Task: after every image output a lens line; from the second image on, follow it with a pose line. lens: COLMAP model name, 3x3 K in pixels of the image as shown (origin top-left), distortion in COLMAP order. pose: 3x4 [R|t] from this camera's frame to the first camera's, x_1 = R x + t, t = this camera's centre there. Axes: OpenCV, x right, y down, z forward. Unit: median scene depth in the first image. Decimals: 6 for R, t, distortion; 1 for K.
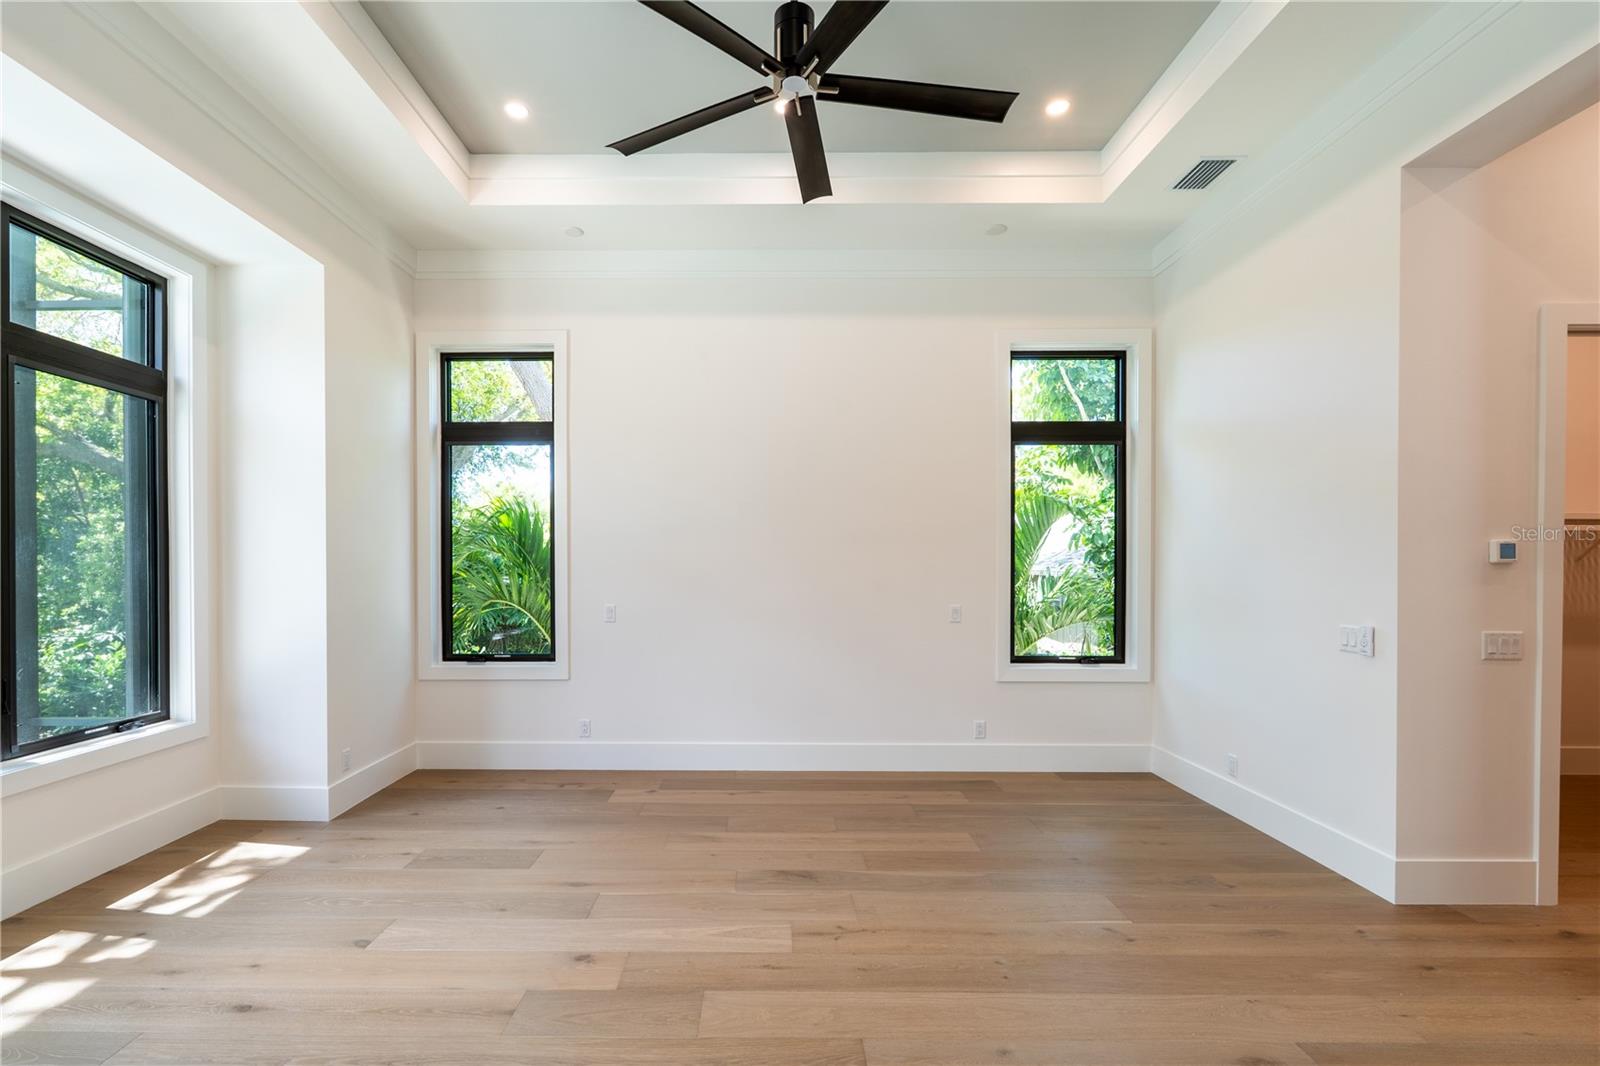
lens RADIAL K [[713.6, 0, 754.6], [0, 713.6, 571.5], [0, 0, 1]] dist [-0.002177, -0.000334]
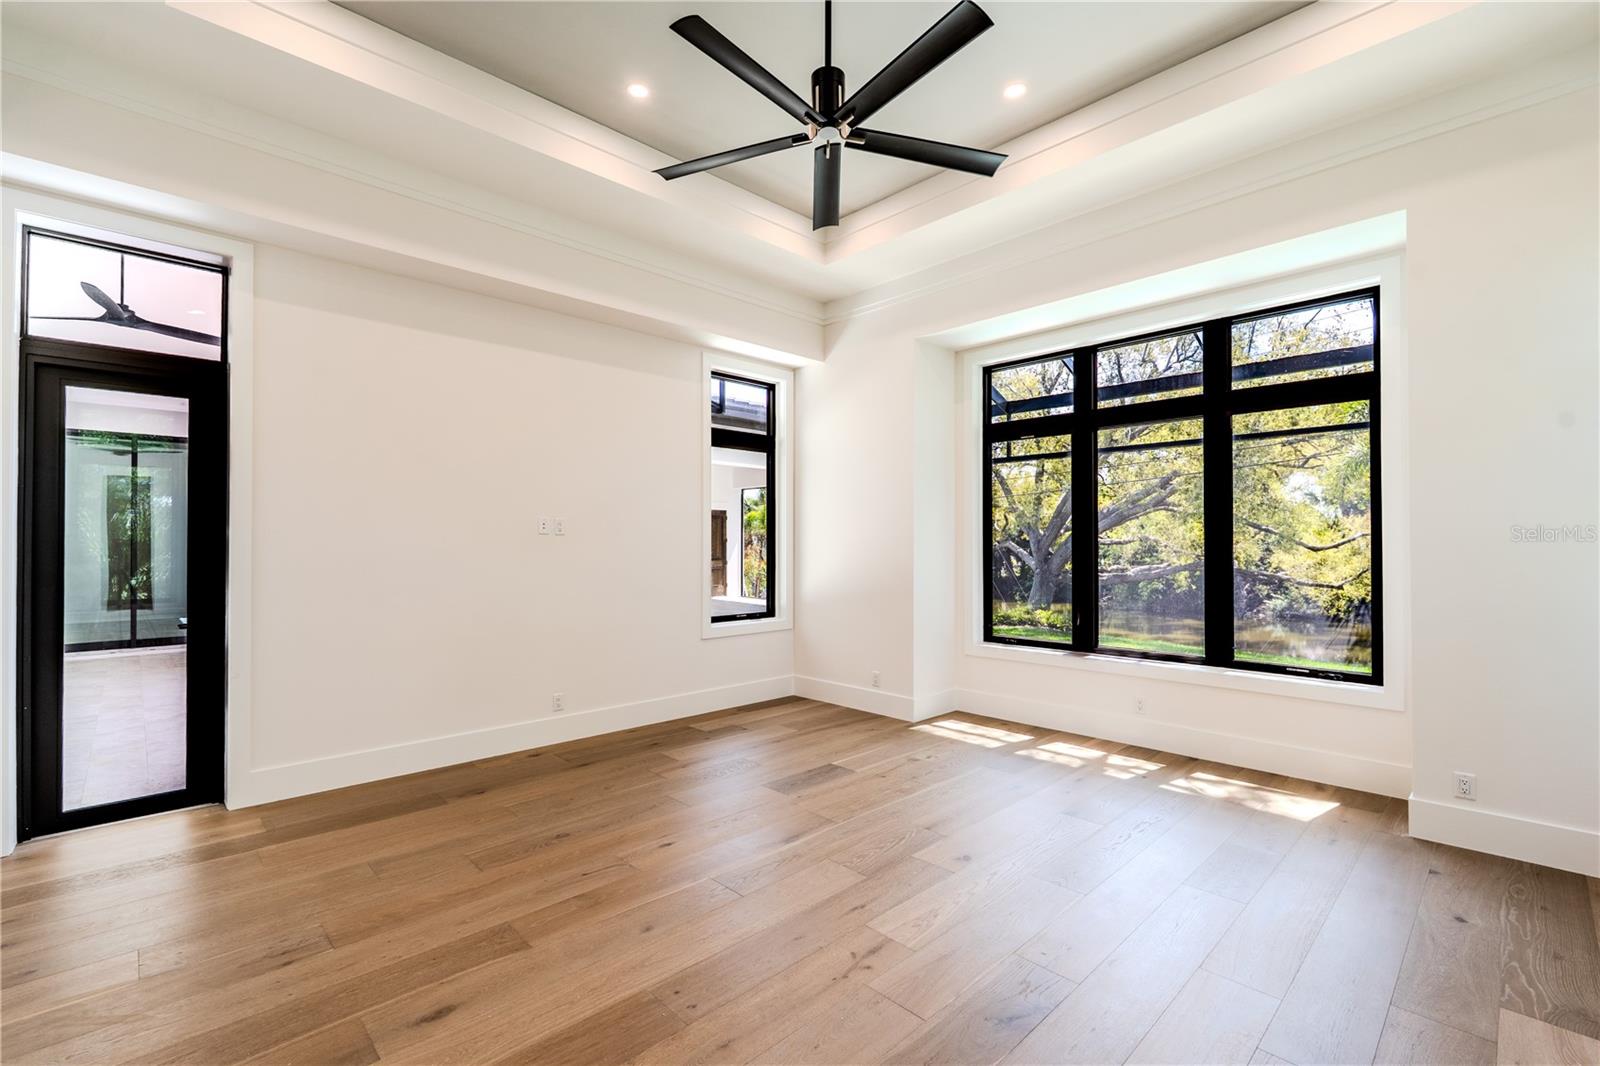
lens RADIAL K [[701.5, 0, 805.5], [0, 701.5, 535.1], [0, 0, 1]] dist [-0.002499, -0.000090]
pose [[-0.700474, -0.009013, -0.713621, 0.601184], [-0.006397, 0.999959, -0.006351, -0.011971], [0.713649, 0.000116, -0.700503, 1.186378]]
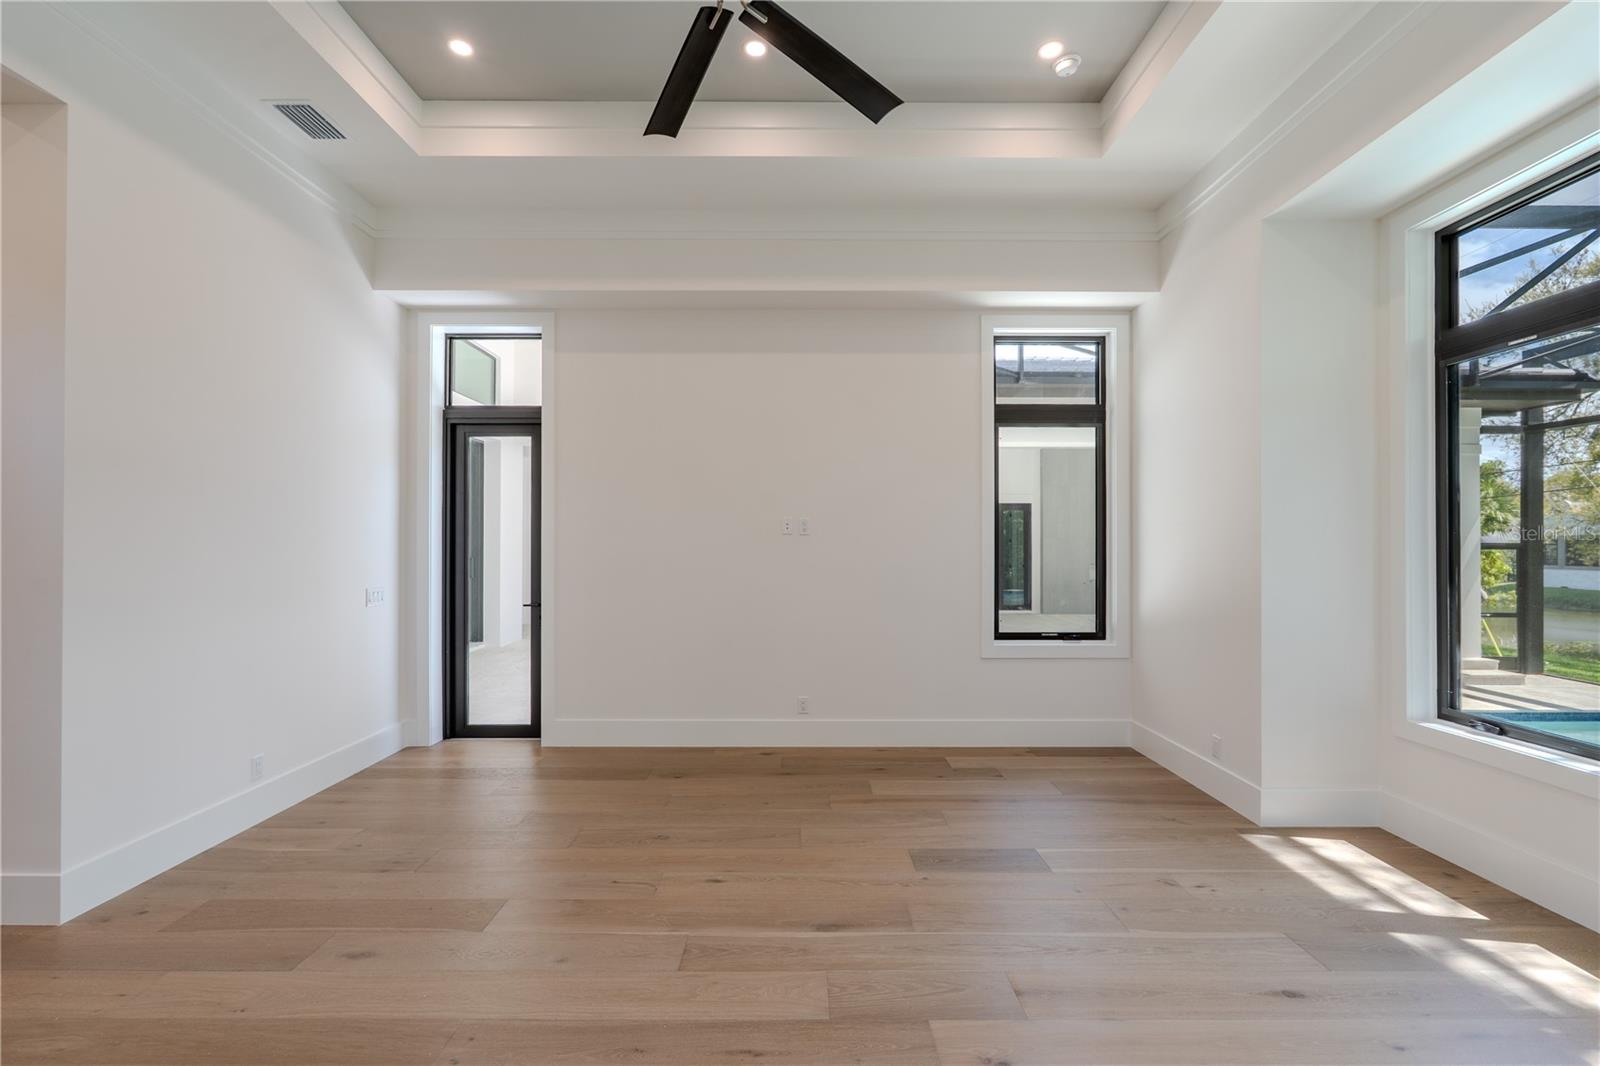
lens RADIAL K [[707.1, 0, 803.7], [0, 707.1, 539.2], [0, 0, 1]] dist [-0.002522, 0.000167]
pose [[-0.999577, -0.002108, -0.029012, -0.007258], [-0.002137, 0.999997, 0.000965, -0.011636], [0.029010, 0.001027, -0.999579, 1.241919]]
